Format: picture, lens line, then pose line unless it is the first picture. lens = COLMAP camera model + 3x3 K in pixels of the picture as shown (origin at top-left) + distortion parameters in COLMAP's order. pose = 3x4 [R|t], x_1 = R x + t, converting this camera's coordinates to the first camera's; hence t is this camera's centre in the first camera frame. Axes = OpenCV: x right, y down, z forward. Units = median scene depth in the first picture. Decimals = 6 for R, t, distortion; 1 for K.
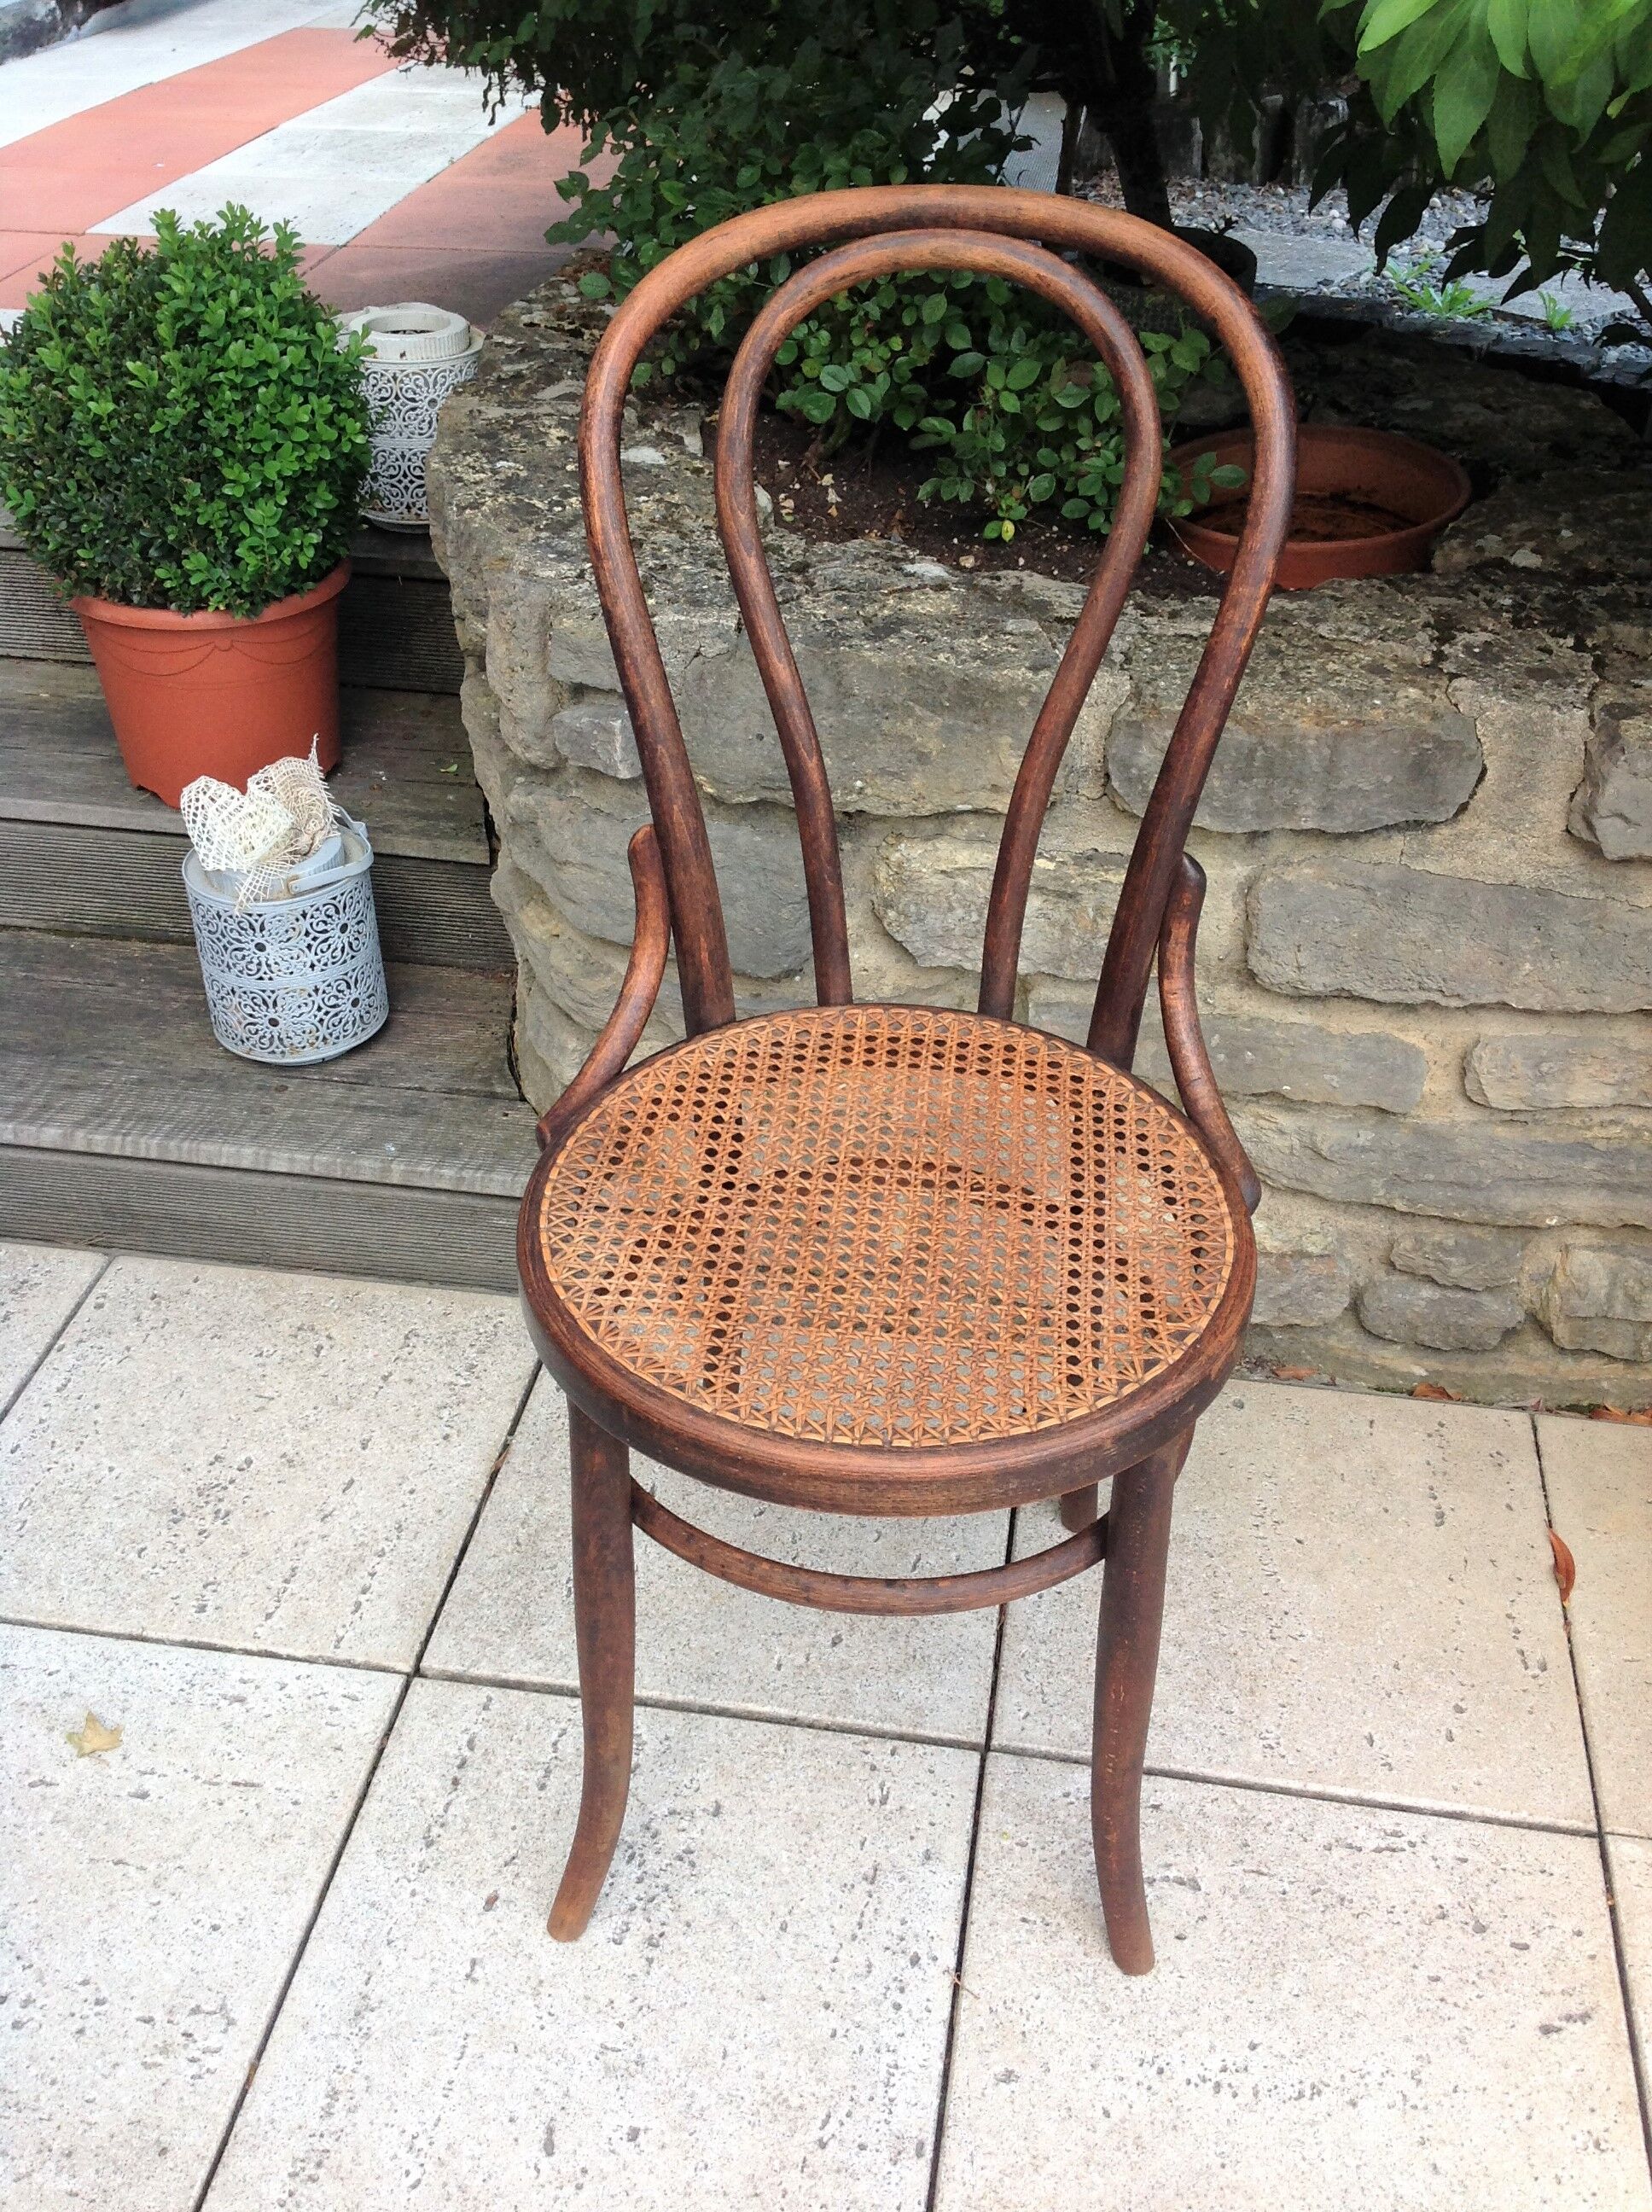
lens RADIAL K [[2089.5, 0, 832.5], [0, 2089.5, 1106.3], [0, 0, 1]] dist [0.139517, -0.328460]
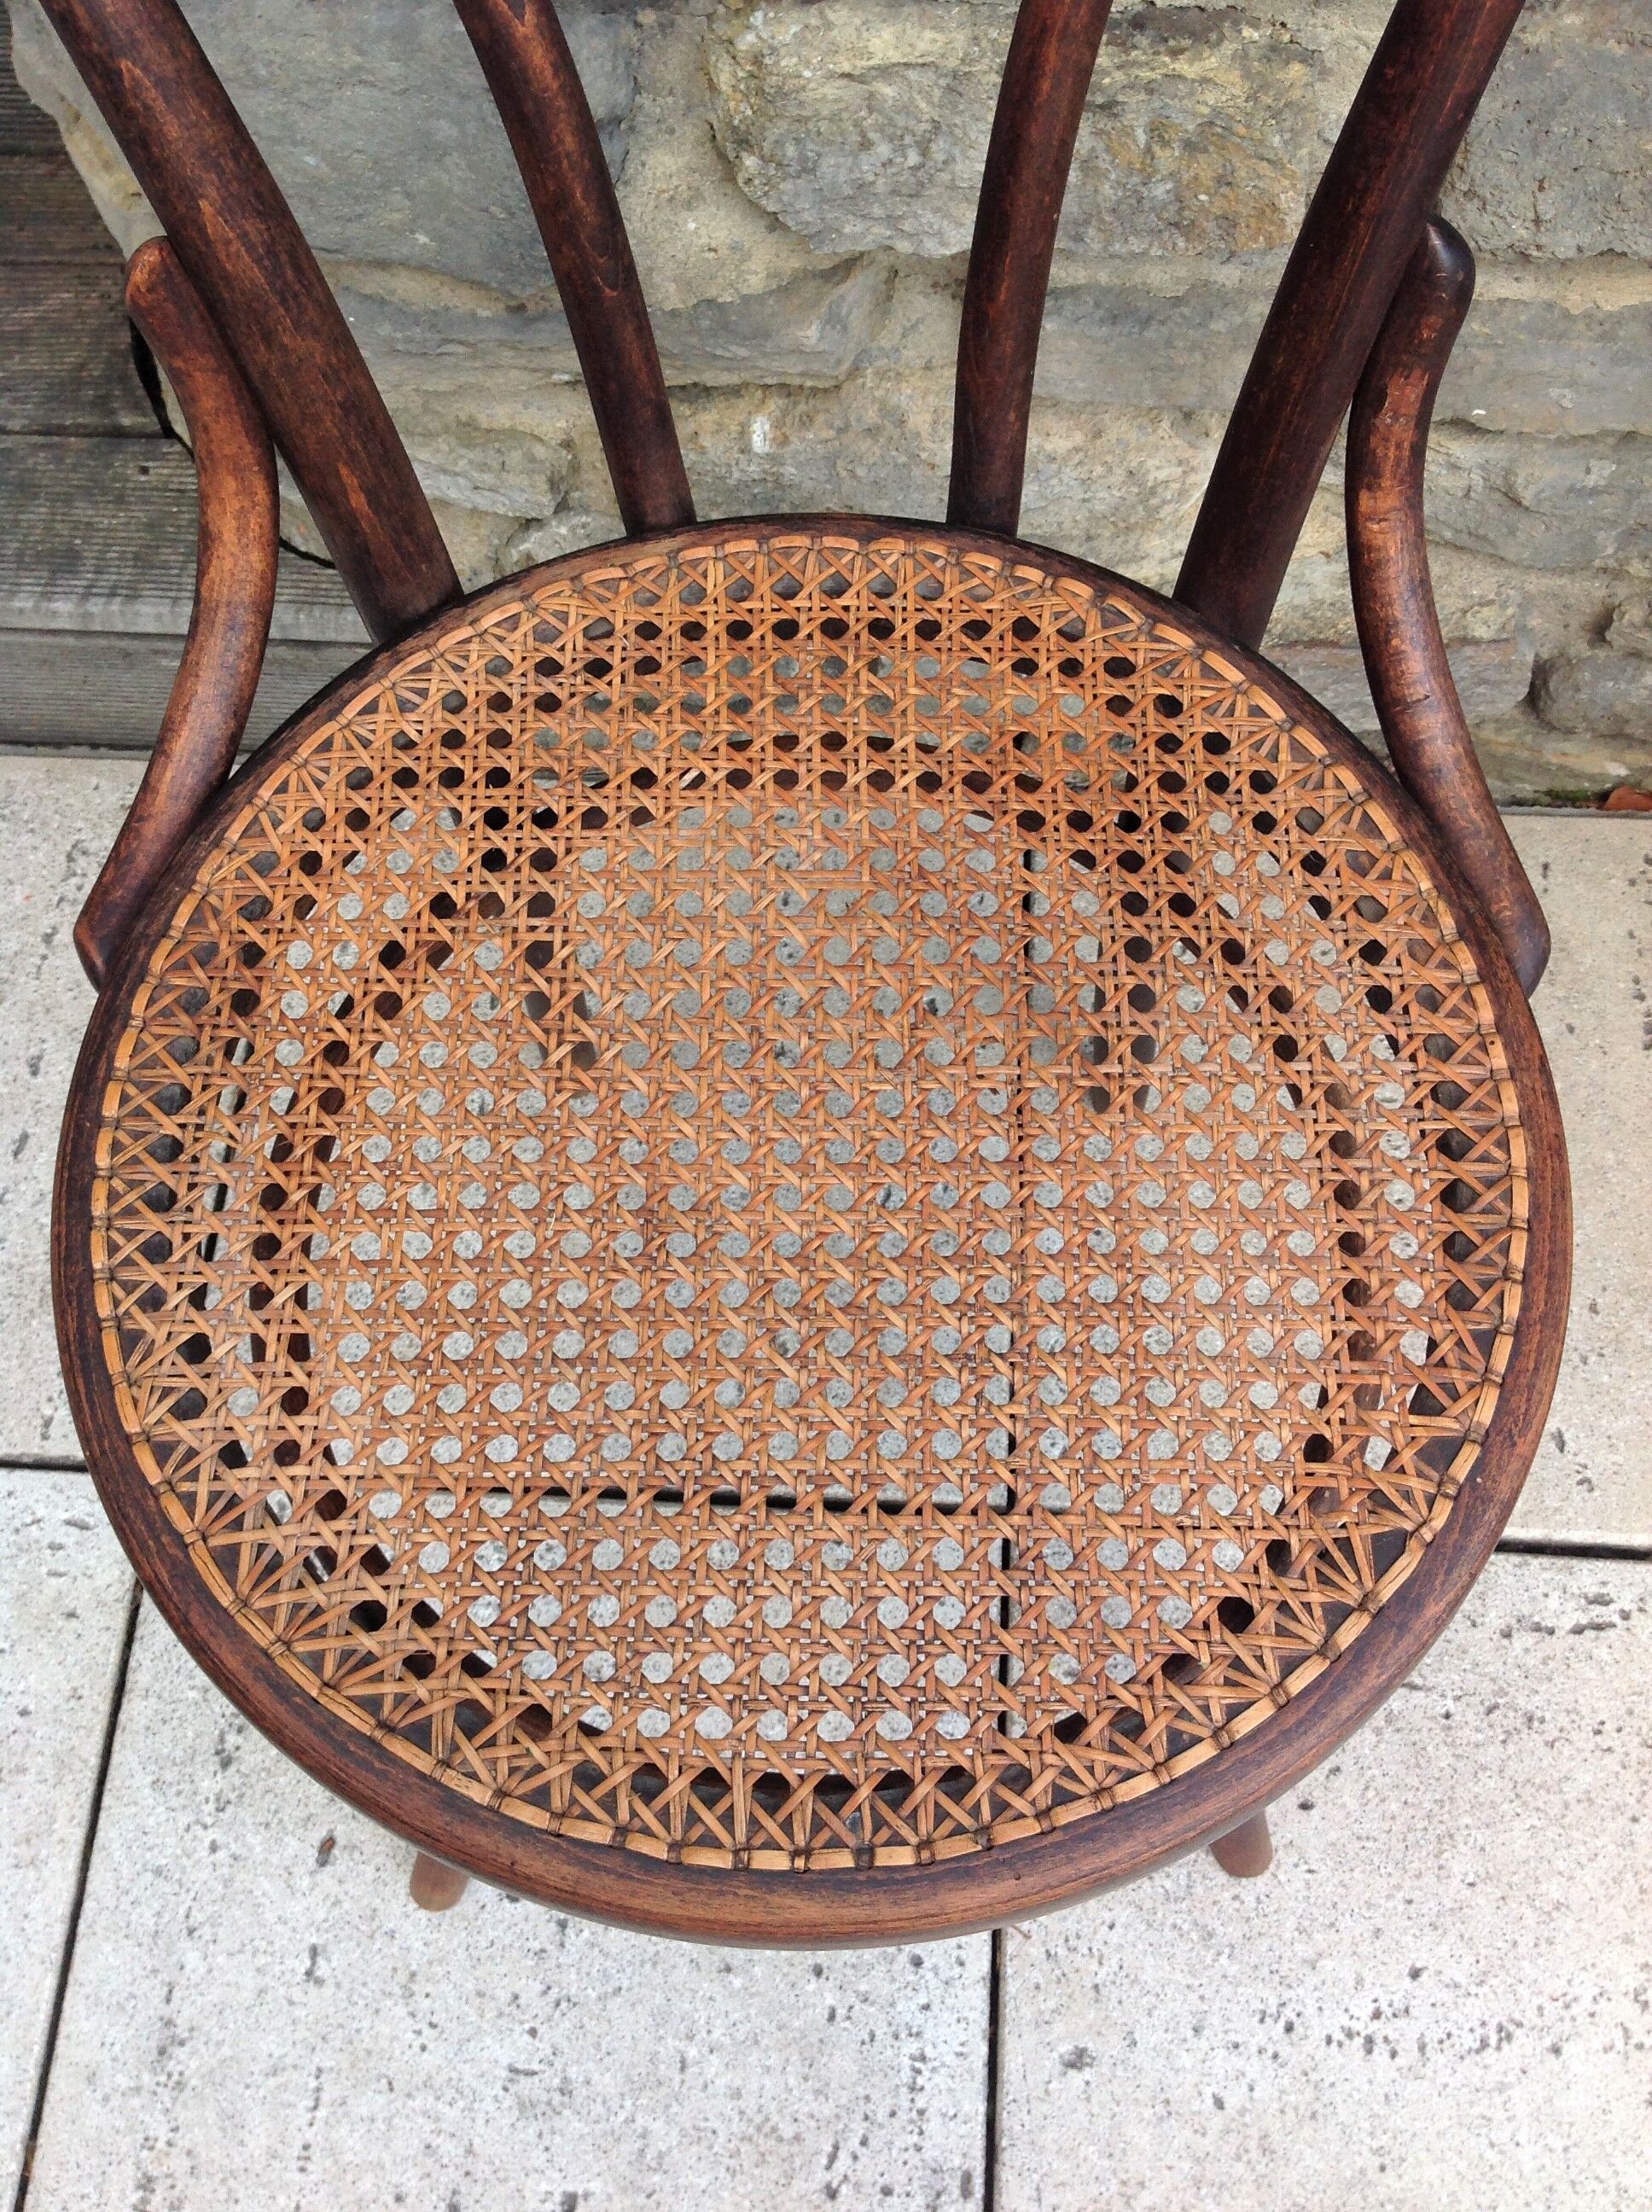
lens RADIAL K [[2087.4, 0, 841.2], [0, 2087.4, 1095.5], [0, 0, 1]] dist [0.126953, -0.293194]
pose [[0.994938, -0.099755, 0.012117, 0.026314], [0.080506, 0.863439, 0.497987, -0.186450], [-0.060139, -0.494491, 0.867100, 0.542307]]
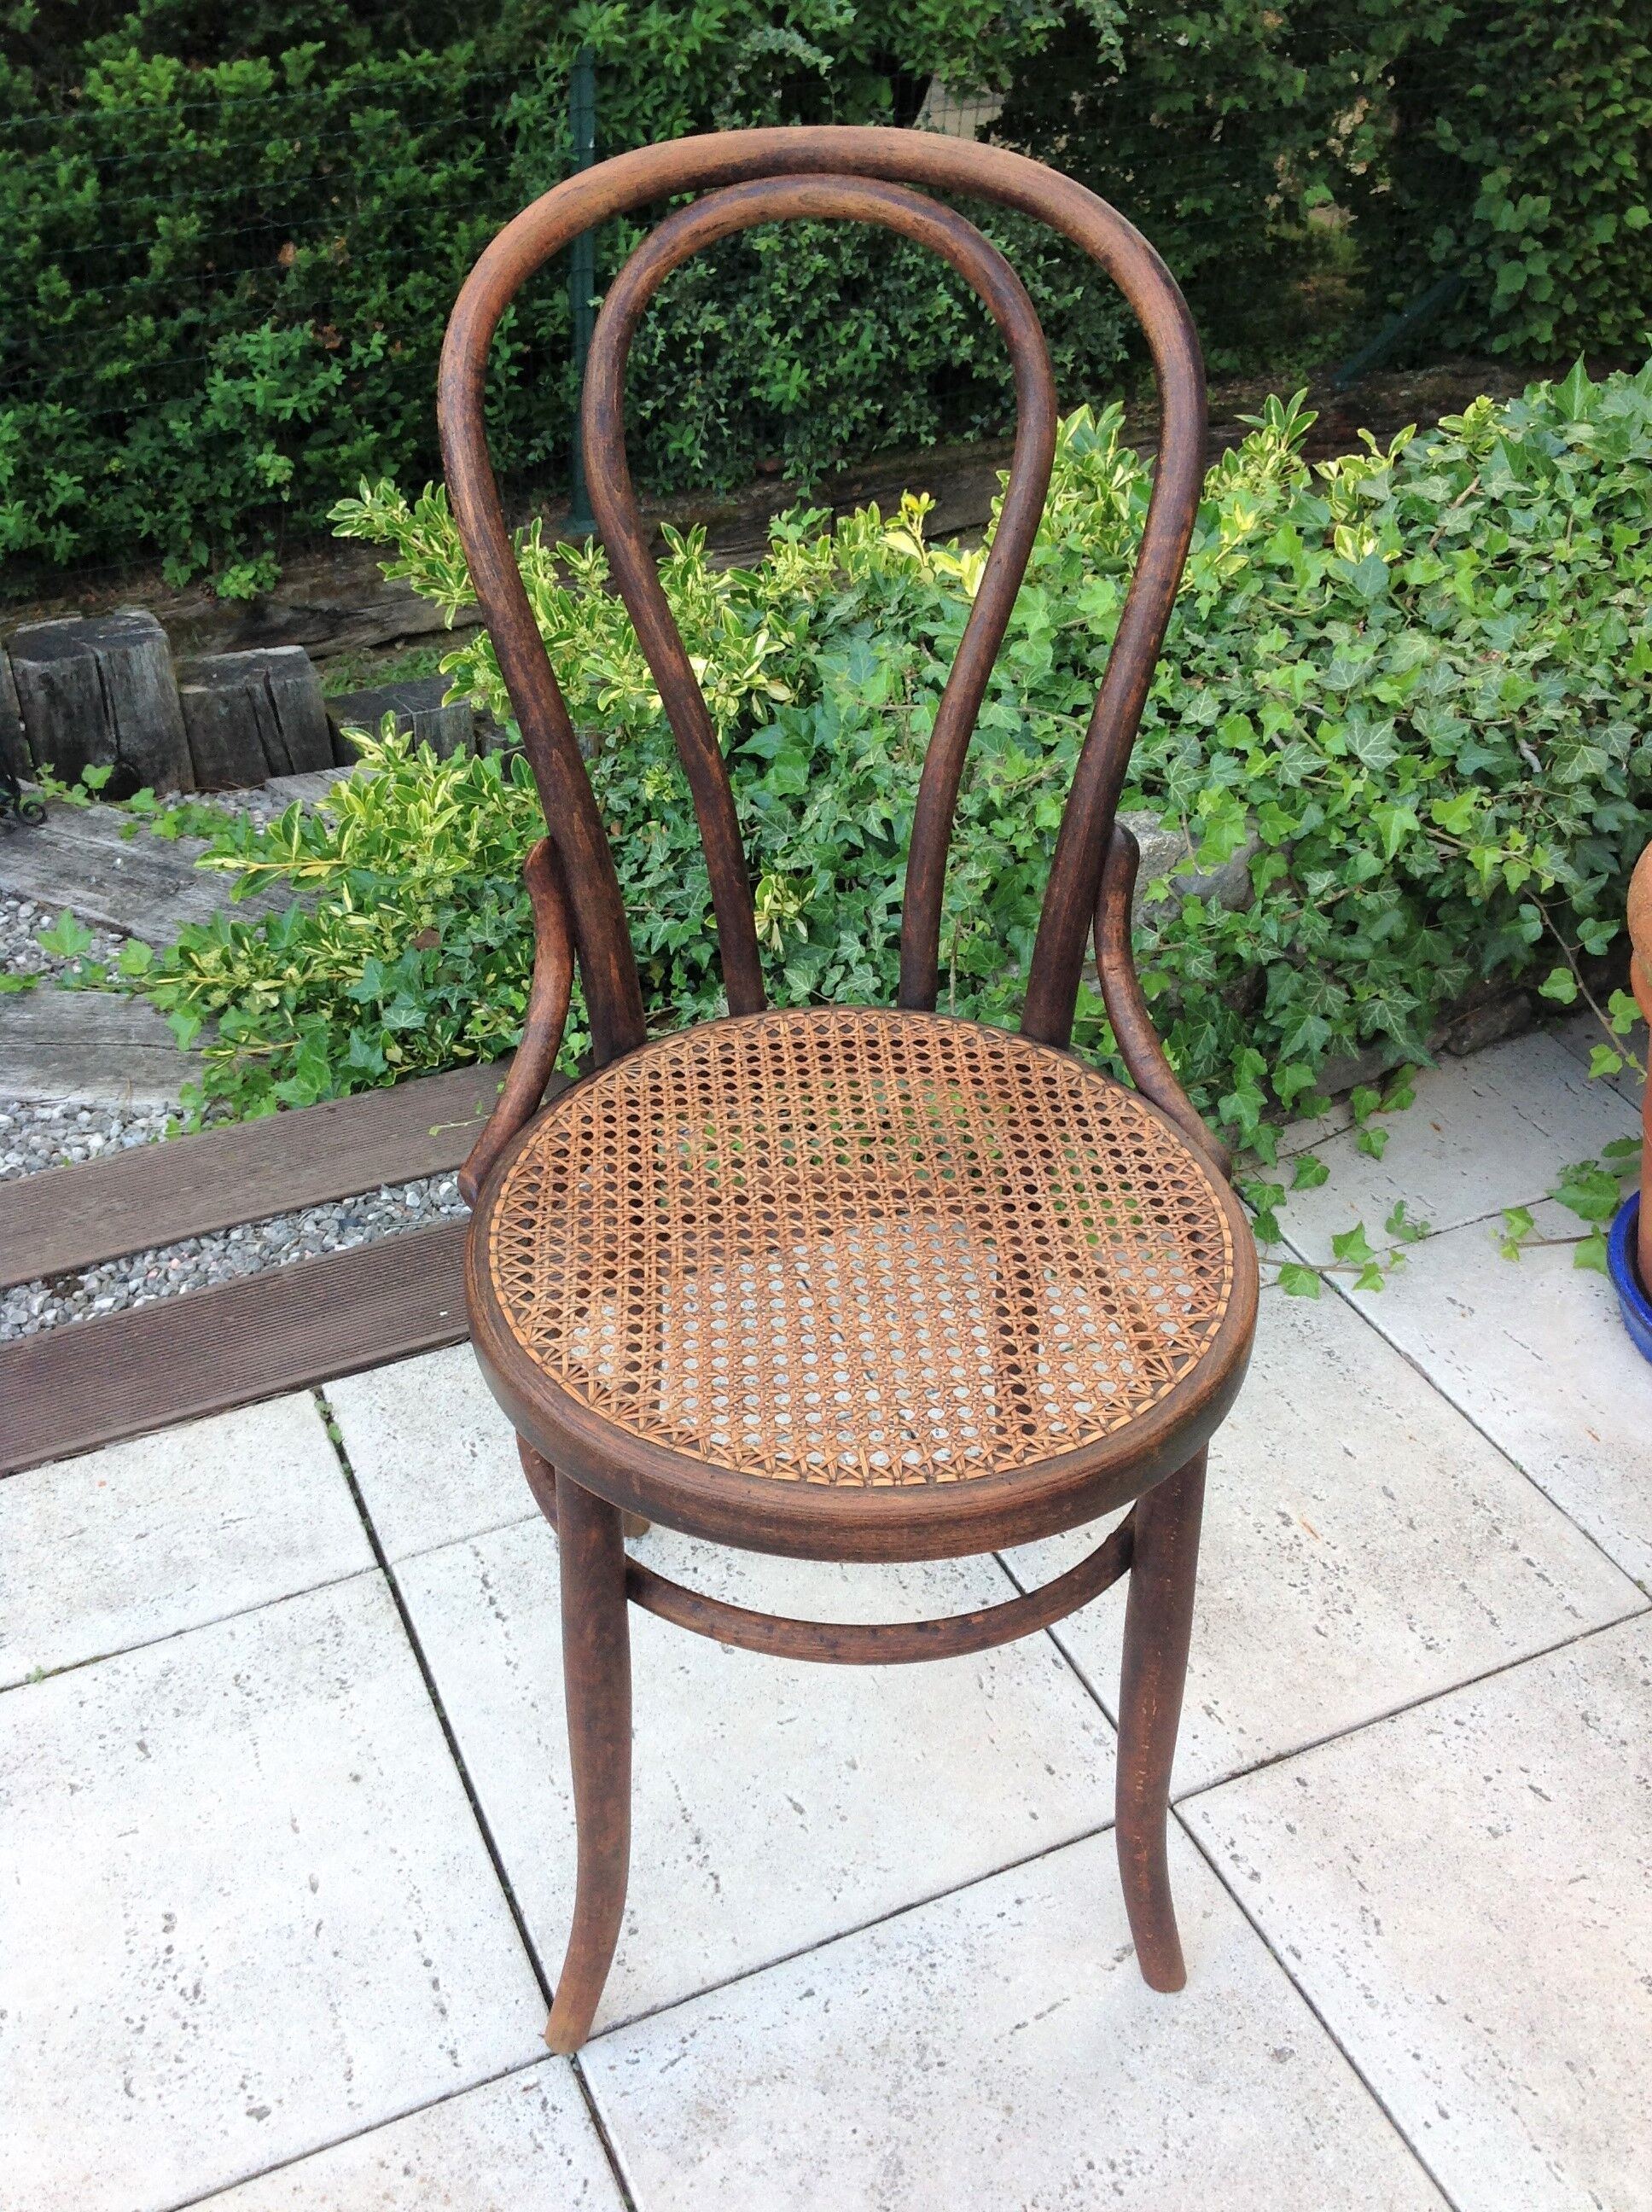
lens RADIAL K [[2089.5, 0, 832.5], [0, 2089.5, 1106.3], [0, 0, 1]] dist [0.139517, -0.328460]
pose [[0.984609, -0.098783, 0.144176, -0.108465], [0.098396, 0.995099, 0.009829, -0.013479], [-0.144440, 0.004508, 0.989503, 0.072428]]
